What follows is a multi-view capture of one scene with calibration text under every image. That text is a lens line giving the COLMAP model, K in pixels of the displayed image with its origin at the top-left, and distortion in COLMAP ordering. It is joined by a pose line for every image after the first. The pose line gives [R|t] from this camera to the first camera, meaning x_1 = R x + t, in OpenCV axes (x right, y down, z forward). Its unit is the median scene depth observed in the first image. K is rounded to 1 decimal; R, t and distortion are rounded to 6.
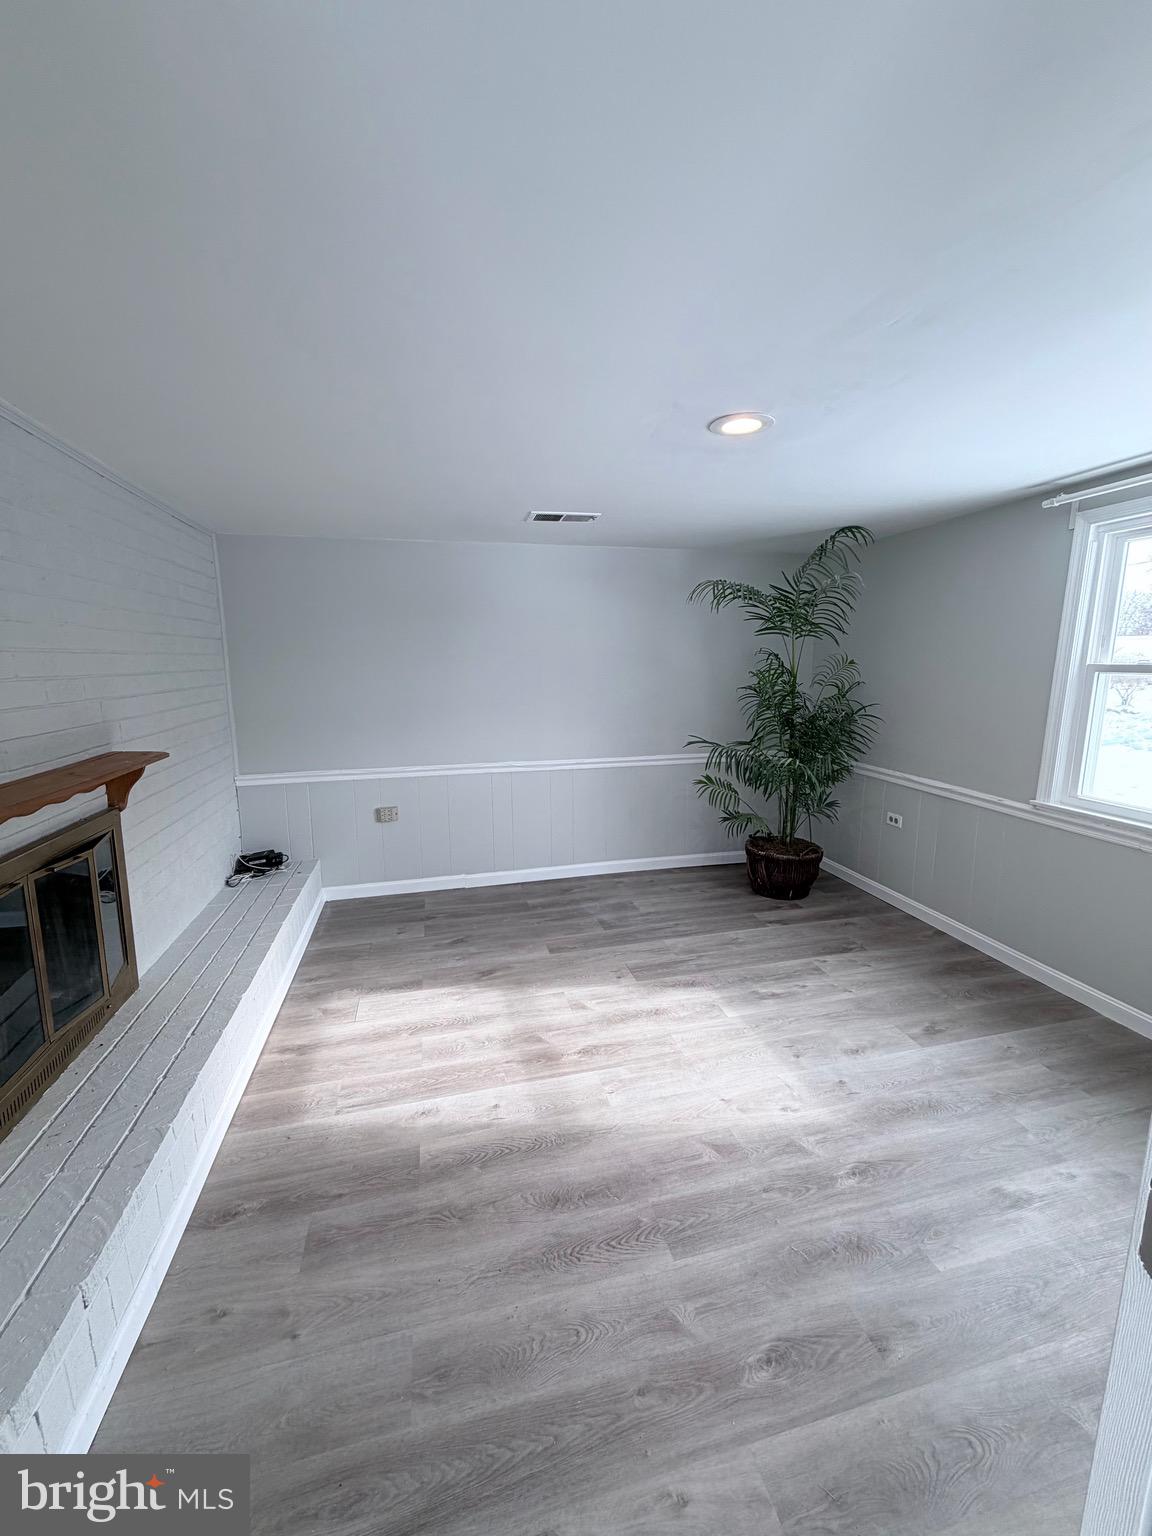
lens RADIAL K [[610.0, 0, 575.7], [0, 610.0, 761.7], [0, 0, 1]] dist [-0.001542, 0.000146]
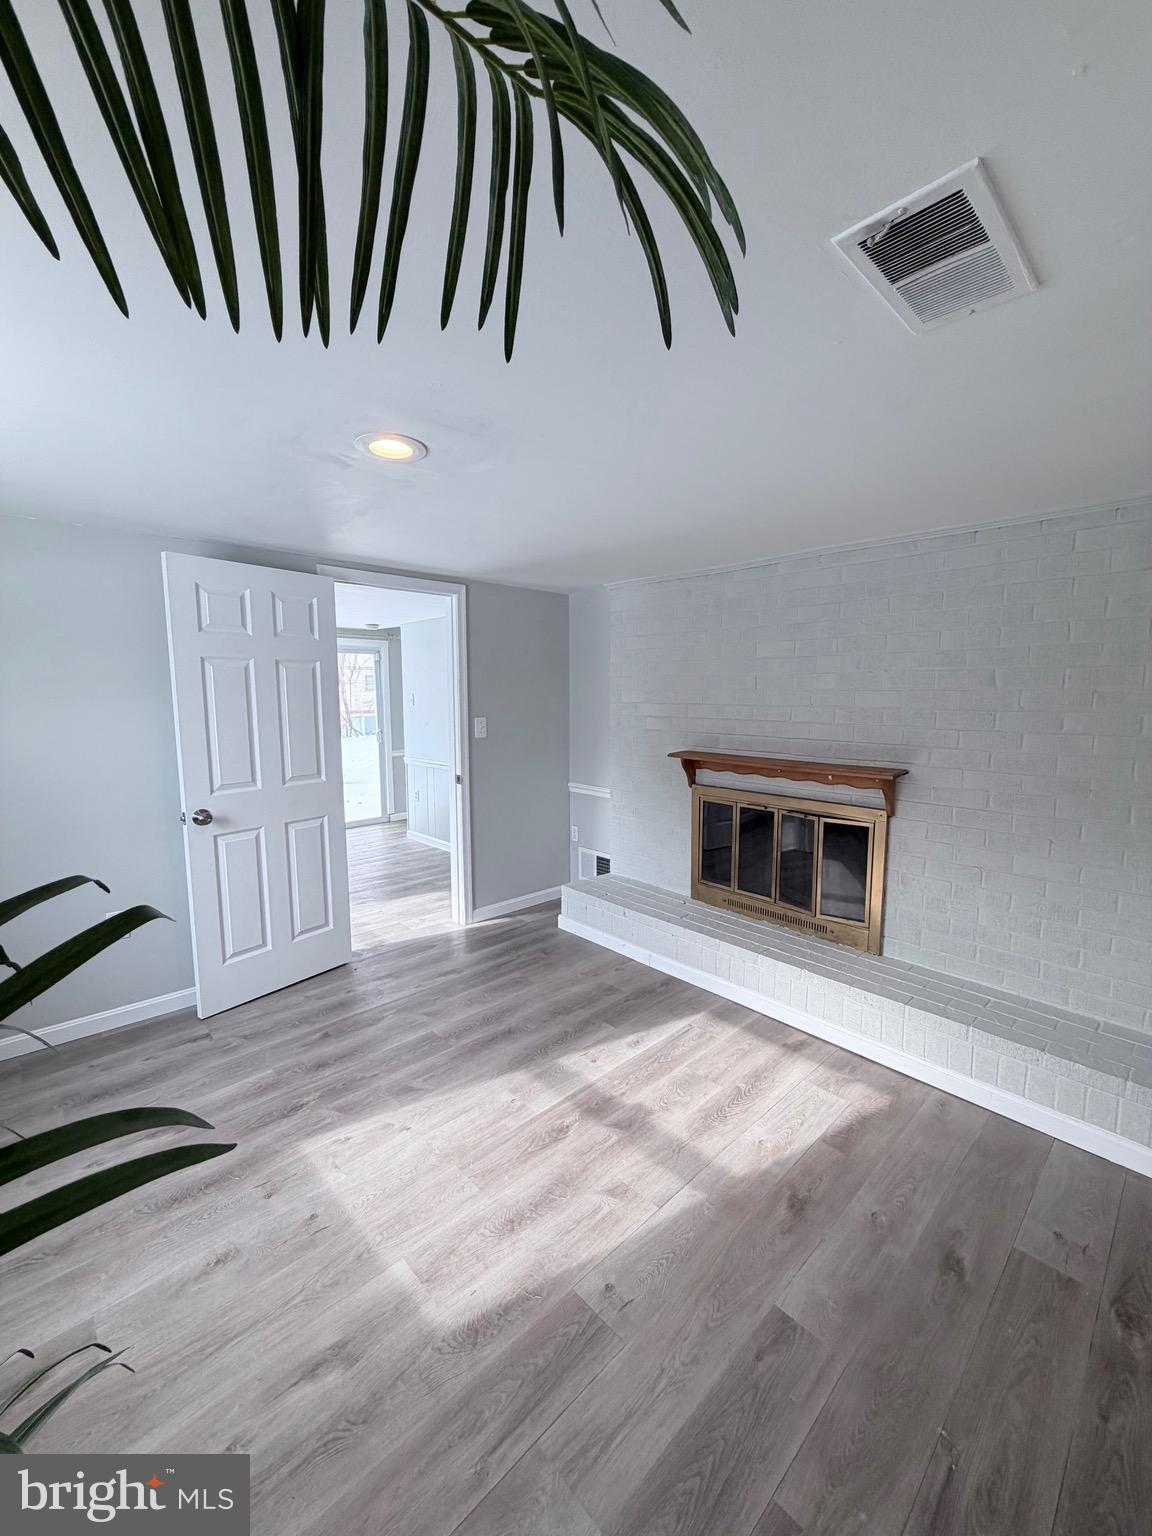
lens RADIAL K [[610.0, 0, 575.7], [0, 610.0, 761.7], [0, 0, 1]] dist [-0.001542, 0.000146]
pose [[-0.866779, 0.063929, -0.494578, 0.406112], [-0.078157, 0.962079, 0.261333, -0.285171], [0.492530, 0.265173, -0.828914, 1.595575]]
